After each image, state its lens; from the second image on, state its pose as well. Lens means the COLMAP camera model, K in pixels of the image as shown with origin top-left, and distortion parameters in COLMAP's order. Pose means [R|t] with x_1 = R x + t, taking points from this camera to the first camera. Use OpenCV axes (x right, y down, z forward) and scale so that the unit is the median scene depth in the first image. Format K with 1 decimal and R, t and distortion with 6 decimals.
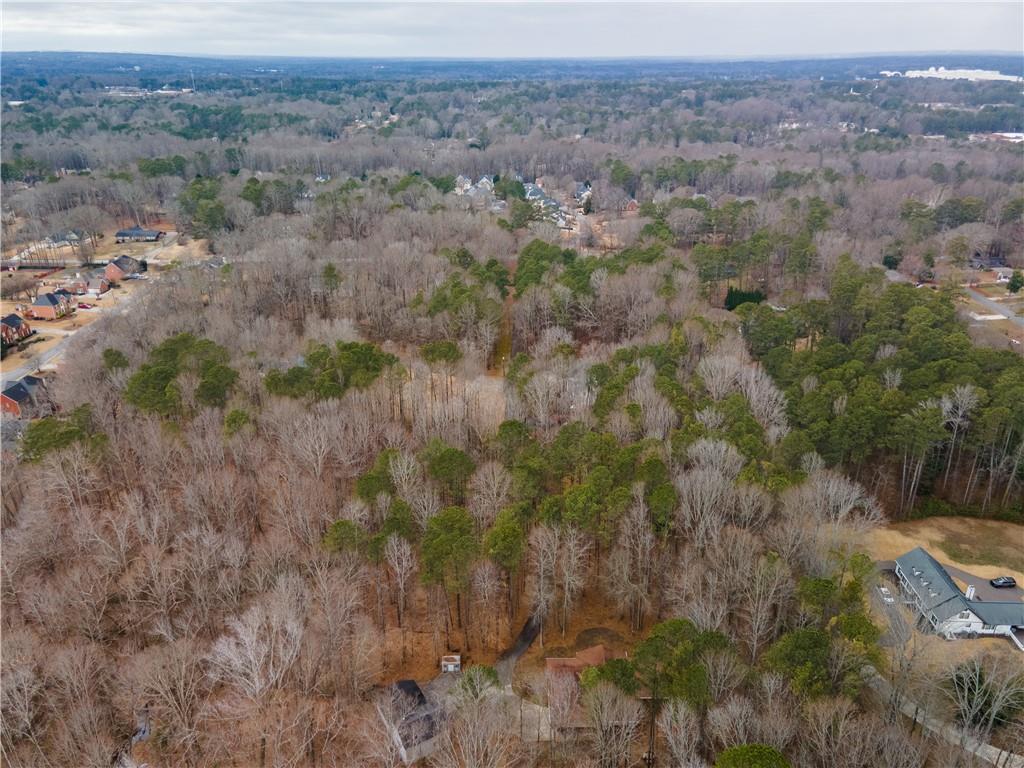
lens RADIAL K [[746.6, 0, 504.7], [0, 746.6, 379.6], [0, 0, 1]] dist [0.033412, 0.026053]
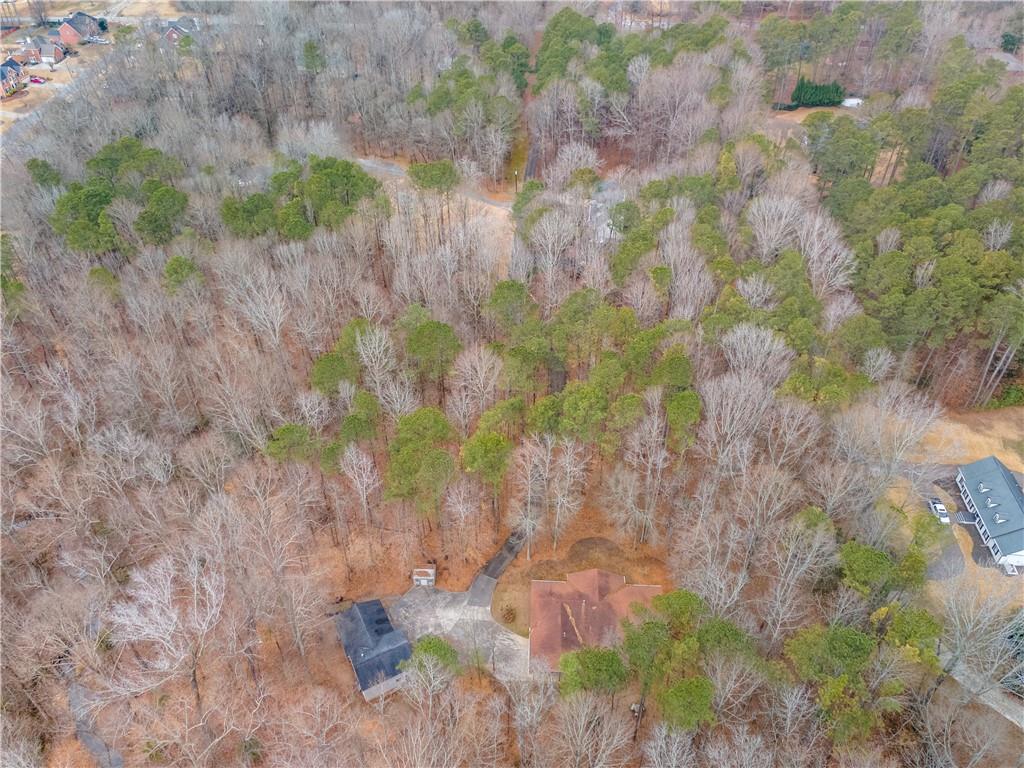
lens RADIAL K [[746.6, 0, 504.7], [0, 746.6, 379.6], [0, 0, 1]] dist [0.033412, 0.026053]
pose [[0.998665, 0.035197, -0.037812, 0.033602], [-0.022290, 0.953917, 0.299242, -0.076351], [0.046602, -0.298000, 0.953428, 0.163785]]
